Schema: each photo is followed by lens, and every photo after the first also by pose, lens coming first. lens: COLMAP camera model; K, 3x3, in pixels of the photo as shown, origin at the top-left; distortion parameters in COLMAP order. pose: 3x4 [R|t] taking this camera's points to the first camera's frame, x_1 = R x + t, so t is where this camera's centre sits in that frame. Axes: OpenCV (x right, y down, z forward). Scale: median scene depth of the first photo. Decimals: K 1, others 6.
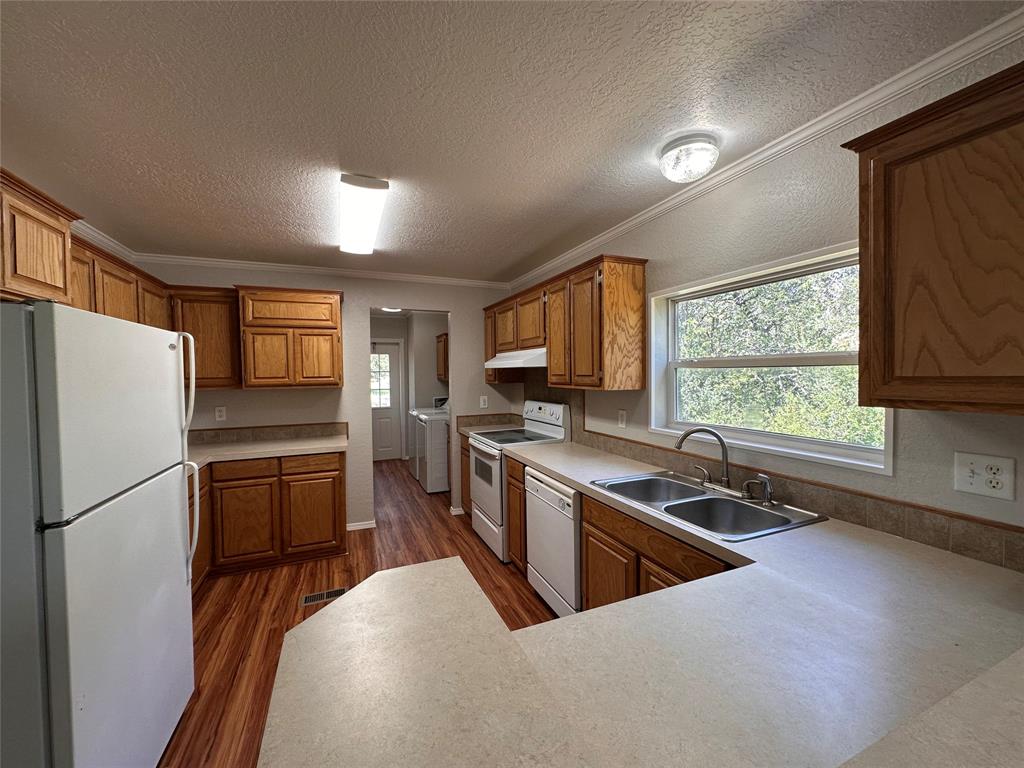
lens RADIAL K [[410.4, 0, 512.0], [0, 410.4, 384.0], [0, 0, 1]] dist [-0.000458, 0.000021]
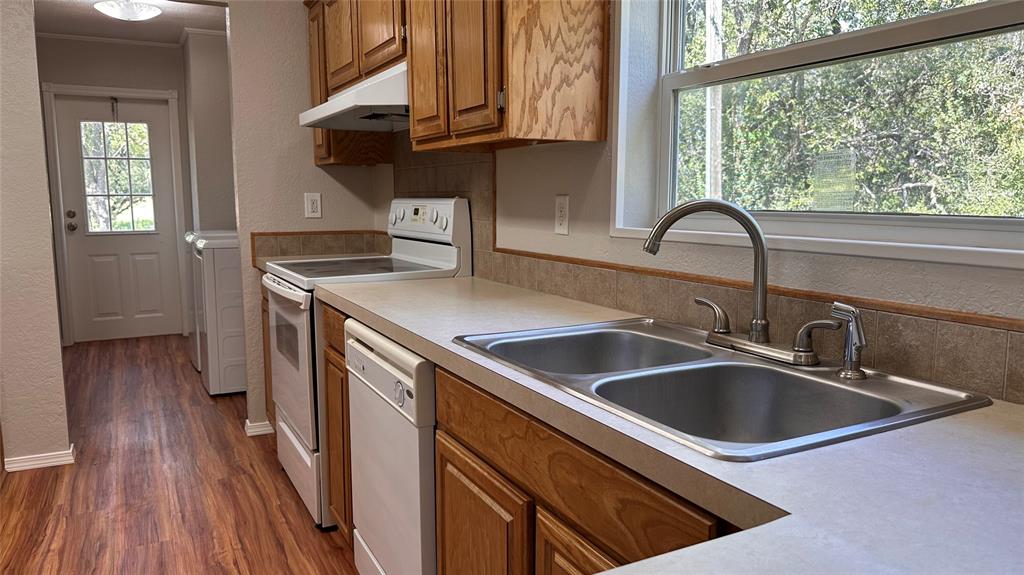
lens RADIAL K [[717.0, 0, 512.0], [0, 717.0, 287.5], [0, 0, 1]] dist [0.099041, -0.149211]
pose [[0.996462, -0.002316, 0.084009, 0.159826], [-0.005819, 0.995319, 0.096465, 0.097496], [-0.083839, -0.096613, 0.991785, 0.224654]]
